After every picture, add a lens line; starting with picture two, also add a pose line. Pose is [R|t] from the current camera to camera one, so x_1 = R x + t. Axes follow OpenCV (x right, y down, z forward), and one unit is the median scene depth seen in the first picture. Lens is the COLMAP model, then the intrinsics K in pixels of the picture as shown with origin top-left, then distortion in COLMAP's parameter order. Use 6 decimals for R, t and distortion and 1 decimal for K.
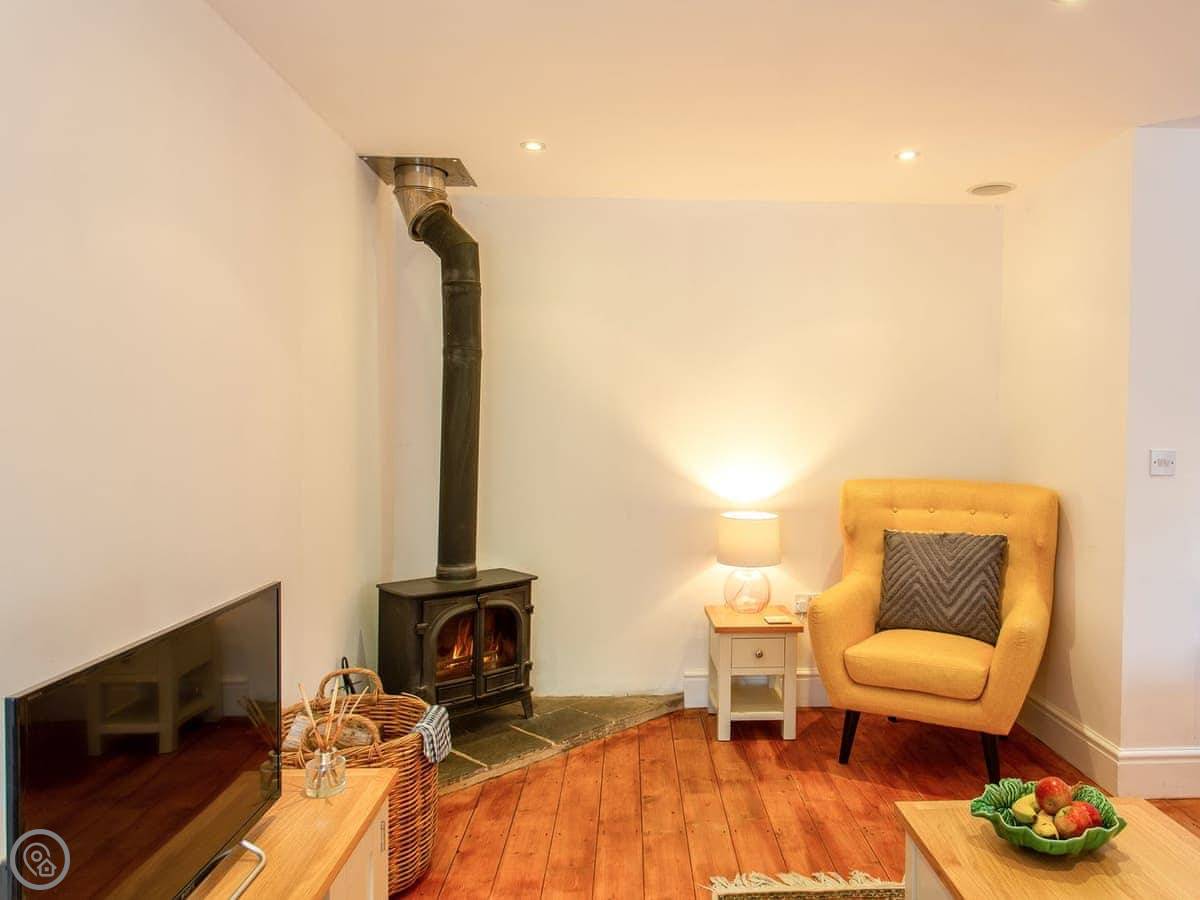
lens RADIAL K [[847.9, 0, 667.3], [0, 847.9, 443.9], [0, 0, 1]] dist [0.002531, 0.001585]
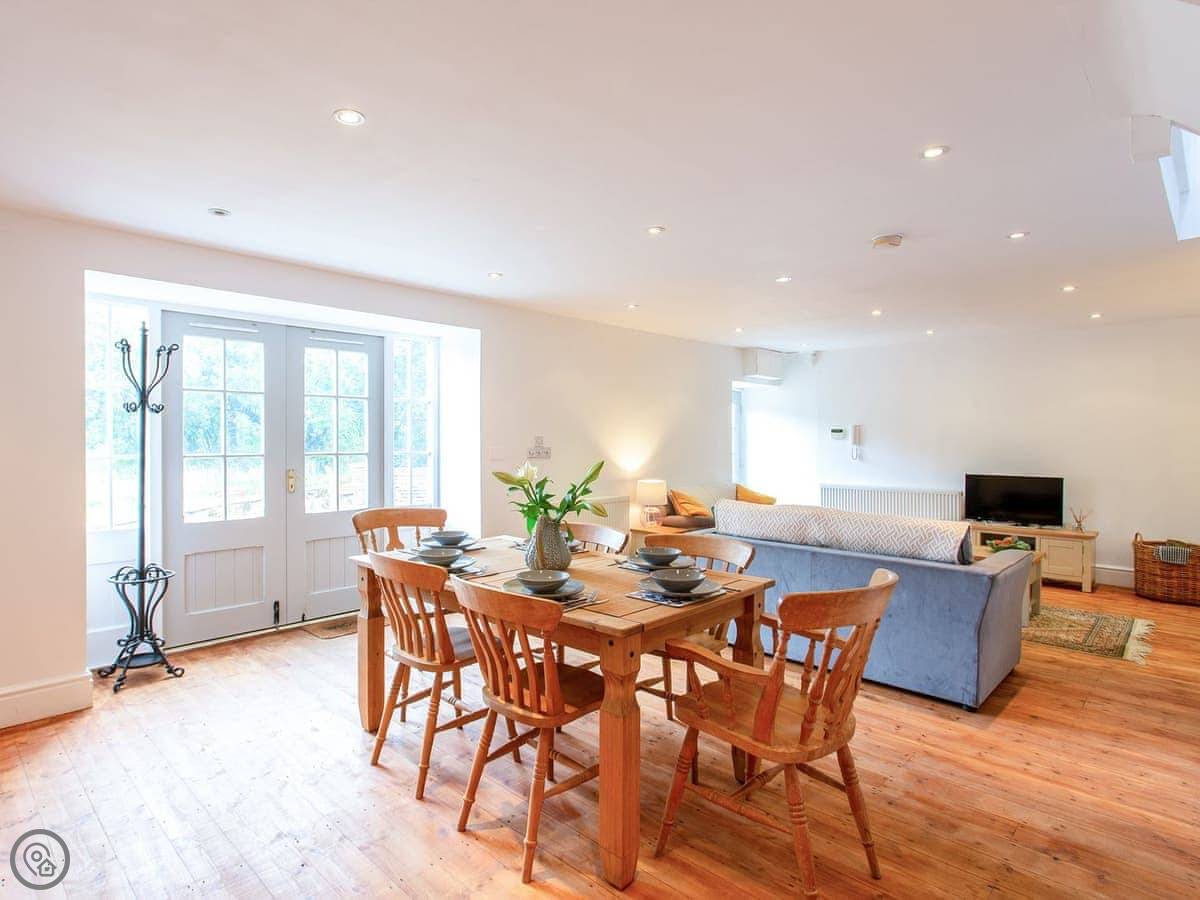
lens RADIAL K [[651.6, 0, 556.3], [0, 651.6, 440.1], [0, 0, 1]] dist [0.002602, 0.001096]
pose [[-0.743028, -0.005134, -0.669241, 1.903736], [-0.018146, 0.999757, 0.012477, -0.014010], [0.669015, 0.021415, -0.742941, 0.883756]]
